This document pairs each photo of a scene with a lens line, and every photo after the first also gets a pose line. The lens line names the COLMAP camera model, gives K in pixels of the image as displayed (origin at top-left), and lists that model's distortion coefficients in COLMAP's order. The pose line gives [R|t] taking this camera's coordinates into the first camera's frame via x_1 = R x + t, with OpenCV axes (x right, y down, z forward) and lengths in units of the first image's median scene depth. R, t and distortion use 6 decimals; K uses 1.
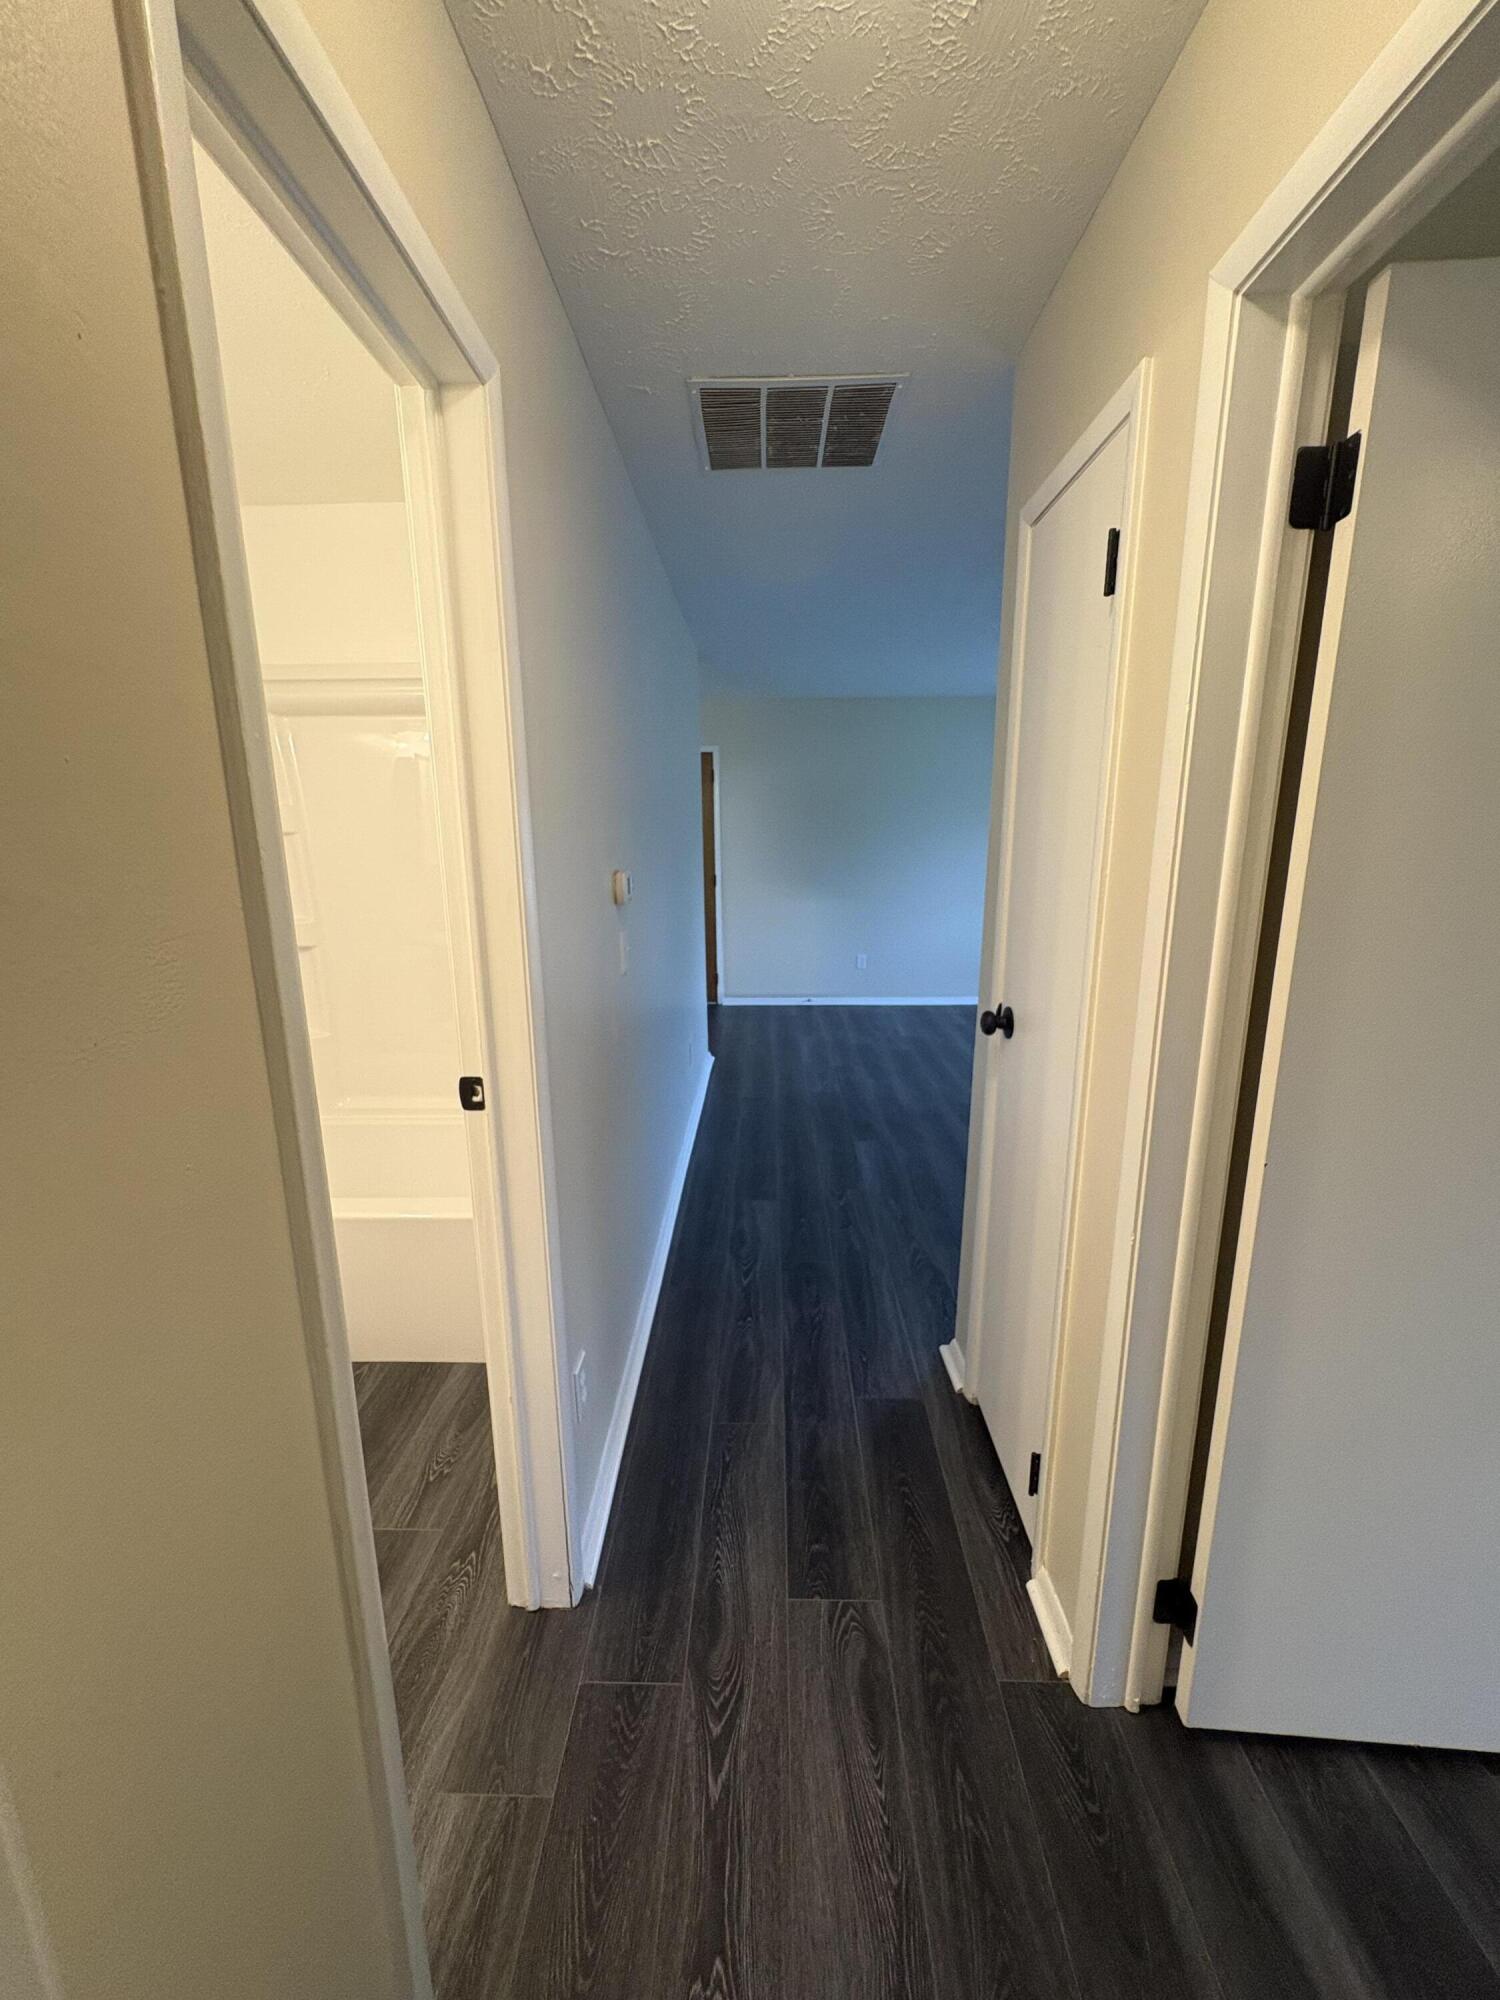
lens RADIAL K [[796.4, 0, 743.7], [0, 796.4, 1004.0], [0, 0, 1]] dist [-0.000591, 0.000306]
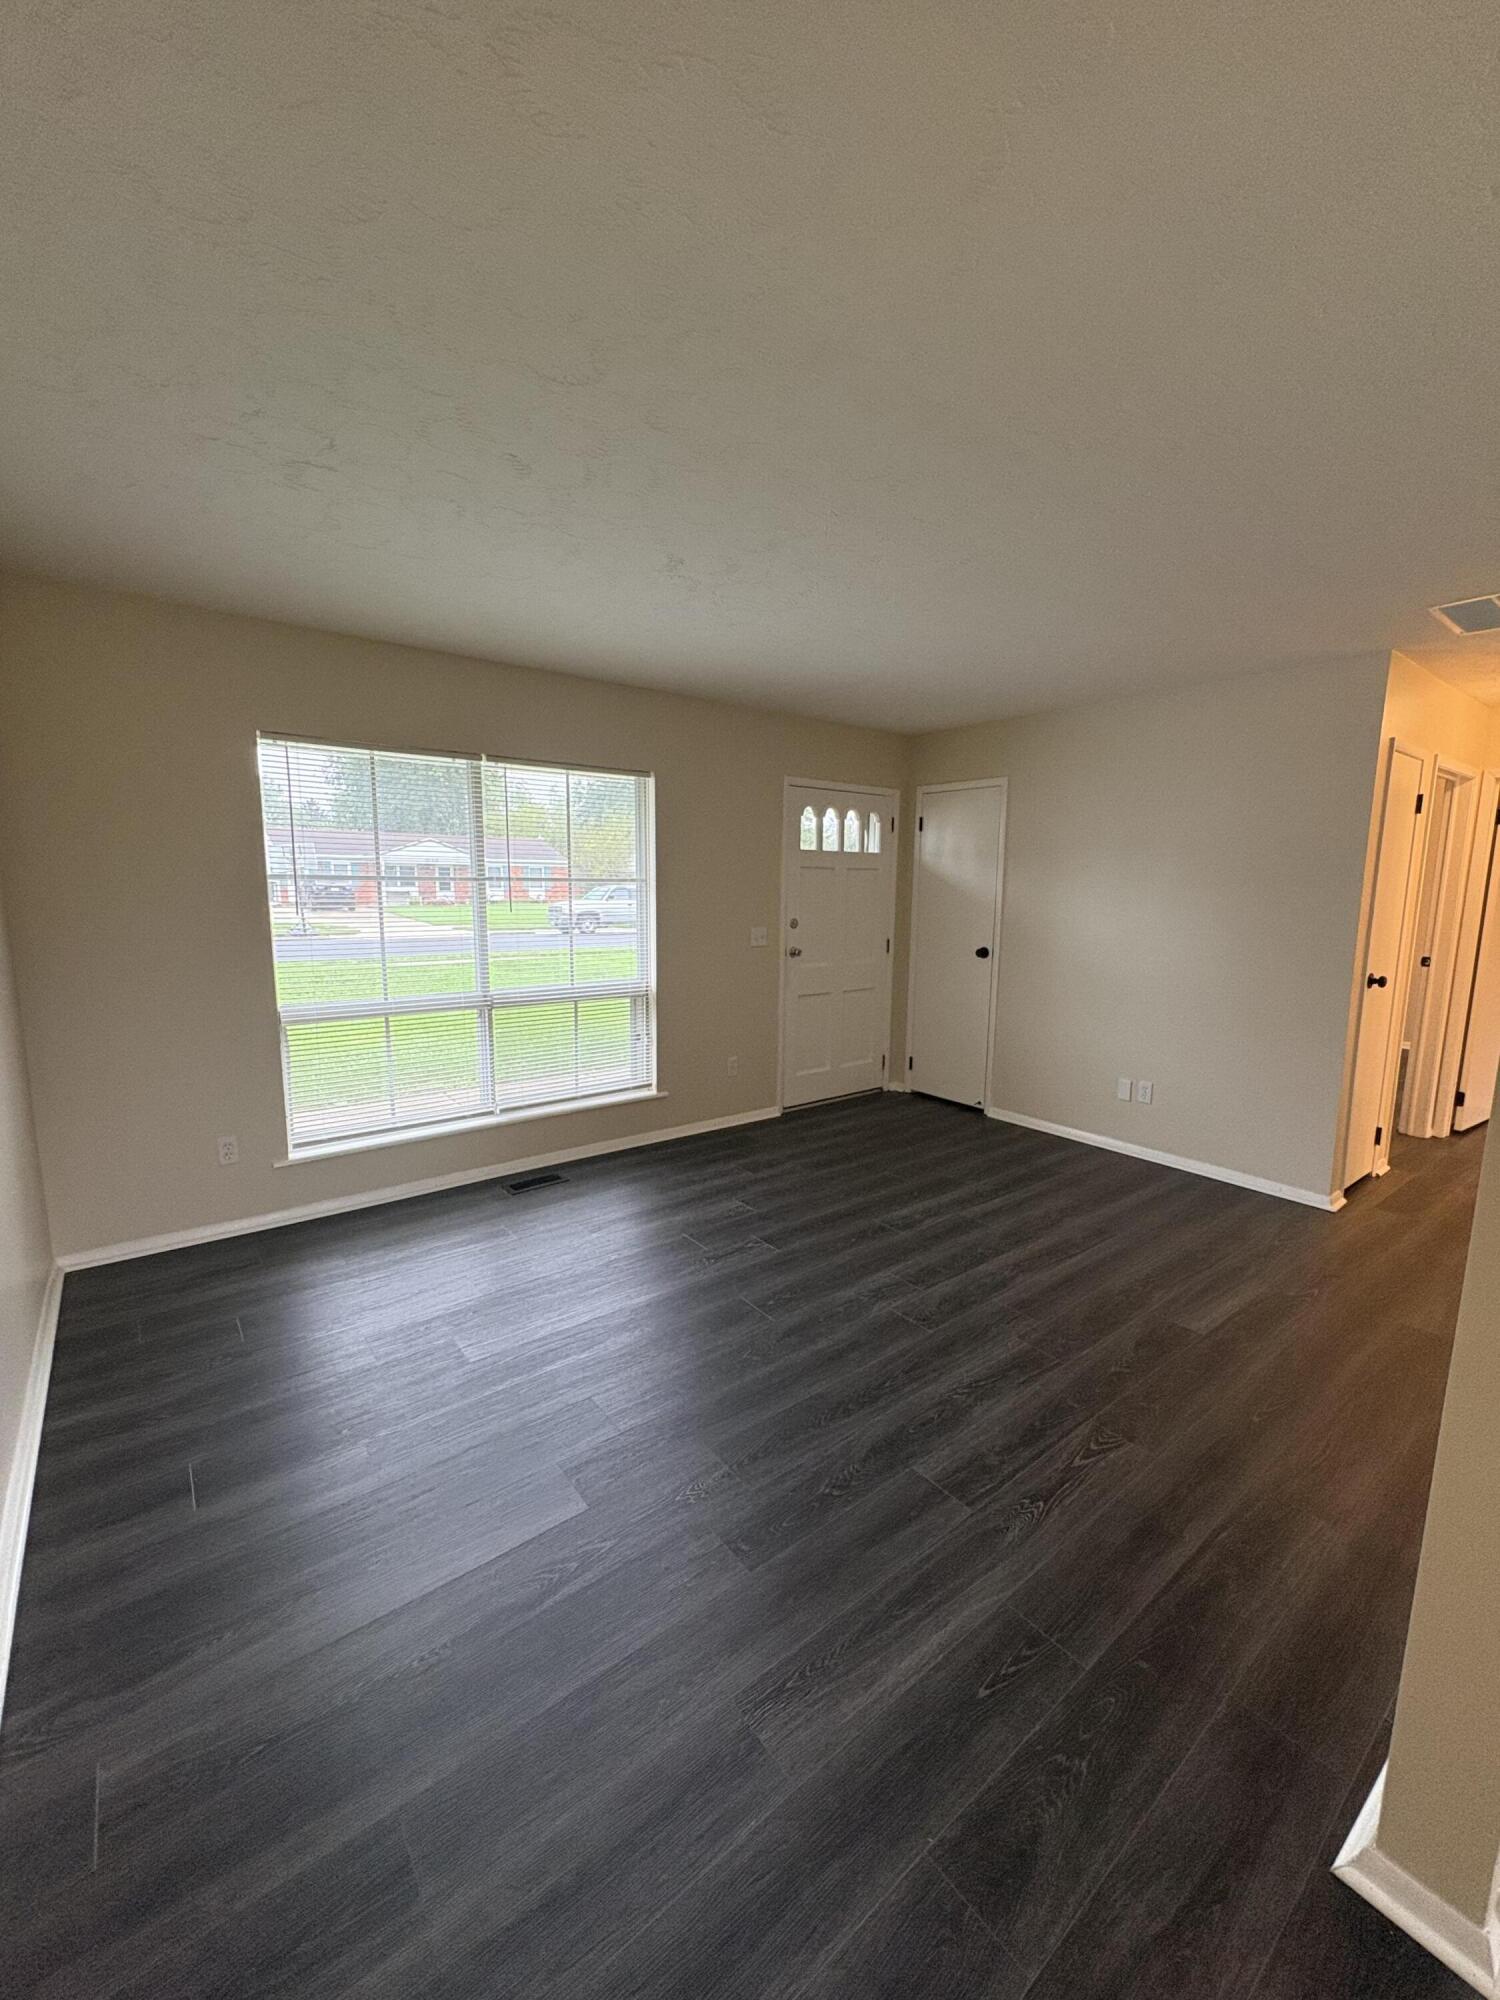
lens RADIAL K [[796.4, 0, 747.3], [0, 796.4, 998.8], [0, 0, 1]] dist [-0.000591, 0.000306]
pose [[-0.636202, -0.108926, 0.763795, -0.079769], [0.160106, 0.949793, 0.268811, -0.268462], [-0.754727, 0.293306, -0.586820, 1.234152]]
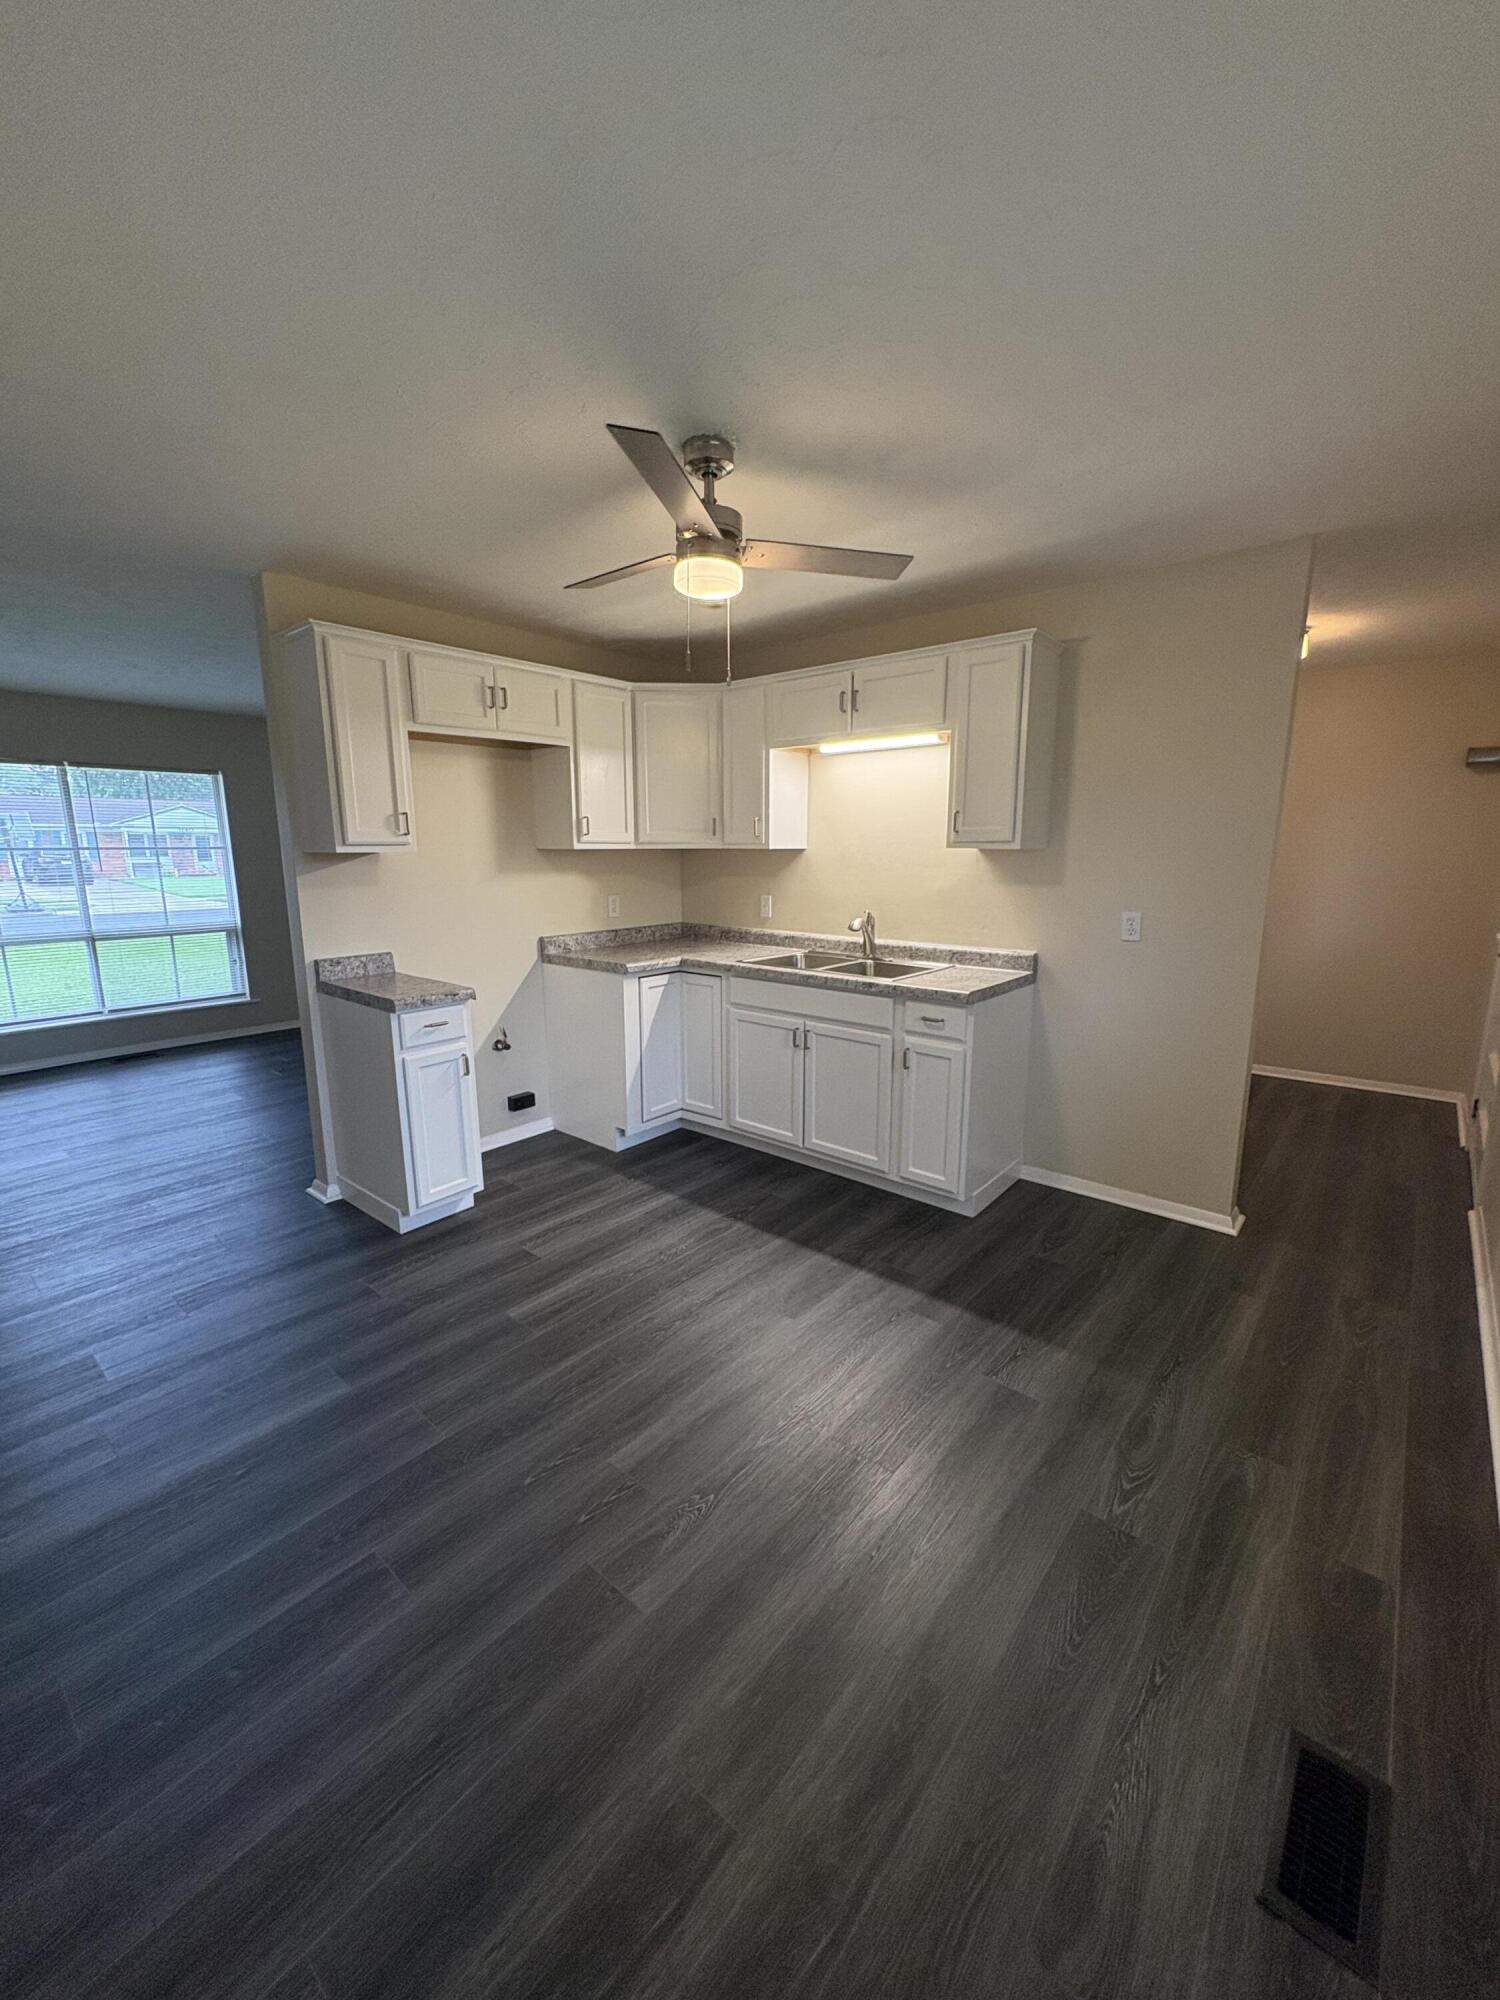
lens RADIAL K [[796.4, 0, 751.0], [0, 796.4, 999.9], [0, 0, 1]] dist [-0.000591, 0.000306]
pose [[-0.785146, -0.104181, 0.610486, -0.742612], [0.144896, 0.927489, 0.344630, -0.263607], [-0.602123, 0.359042, -0.713118, 1.239889]]
